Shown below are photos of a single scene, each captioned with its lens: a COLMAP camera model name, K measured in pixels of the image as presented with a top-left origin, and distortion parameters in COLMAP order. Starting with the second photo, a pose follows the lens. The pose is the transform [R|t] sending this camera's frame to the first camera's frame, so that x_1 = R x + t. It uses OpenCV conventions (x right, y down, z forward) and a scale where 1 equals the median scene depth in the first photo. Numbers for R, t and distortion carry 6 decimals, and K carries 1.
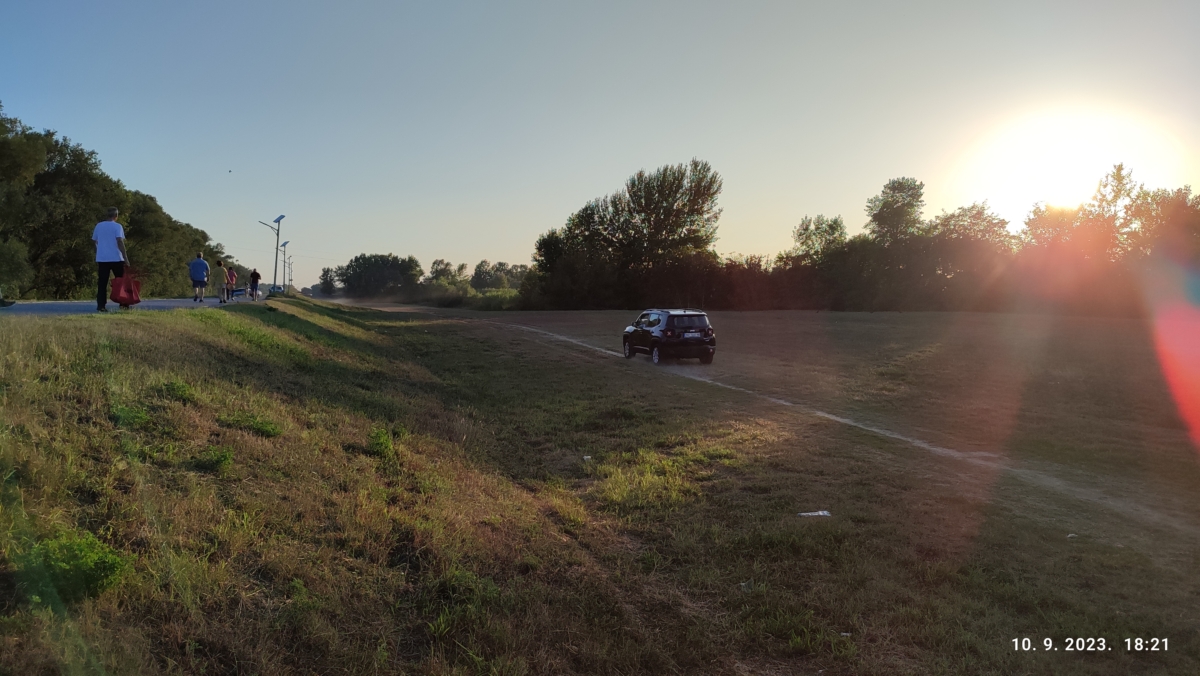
lens RADIAL K [[874.0, 0, 593.6], [0, 874.0, 341.7], [0, 0, 1]] dist [0.011491, -0.000227]
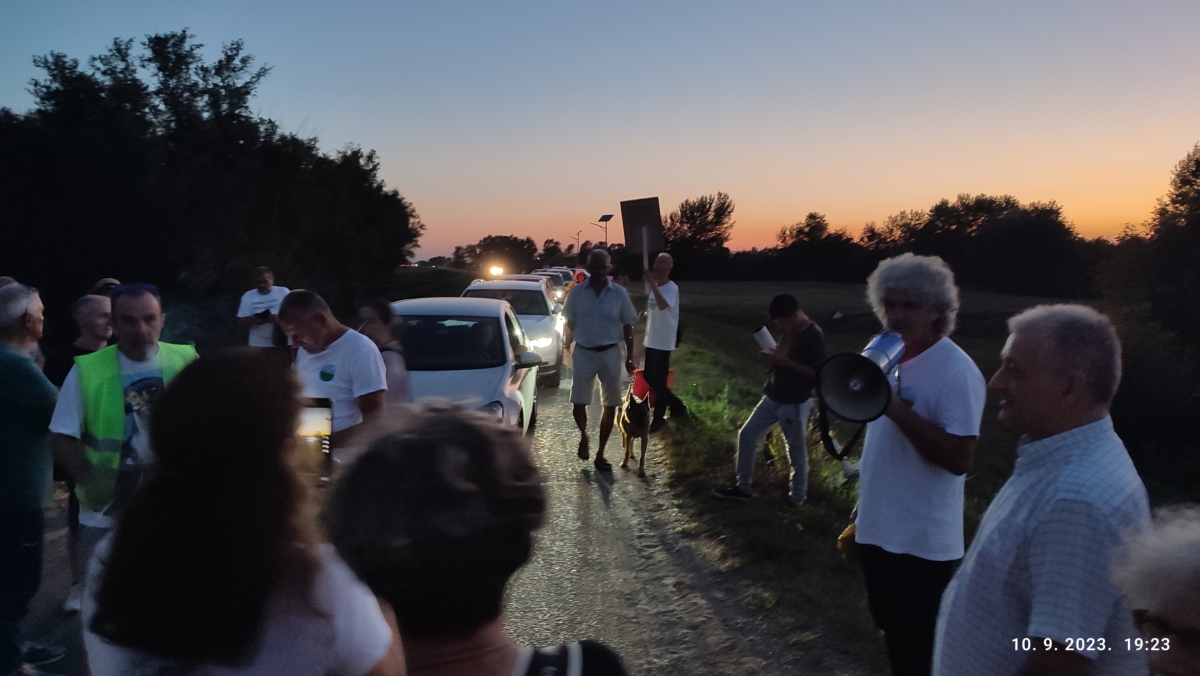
lens RADIAL K [[878.2, 0, 601.3], [0, 878.2, 335.6], [0, 0, 1]] dist [0.022834, -0.010894]
pose [[0.994728, 0.013946, -0.101594, 0.062422], [-0.011556, 0.999644, 0.024067, 0.030739], [0.101893, -0.022766, 0.994535, -0.700227]]
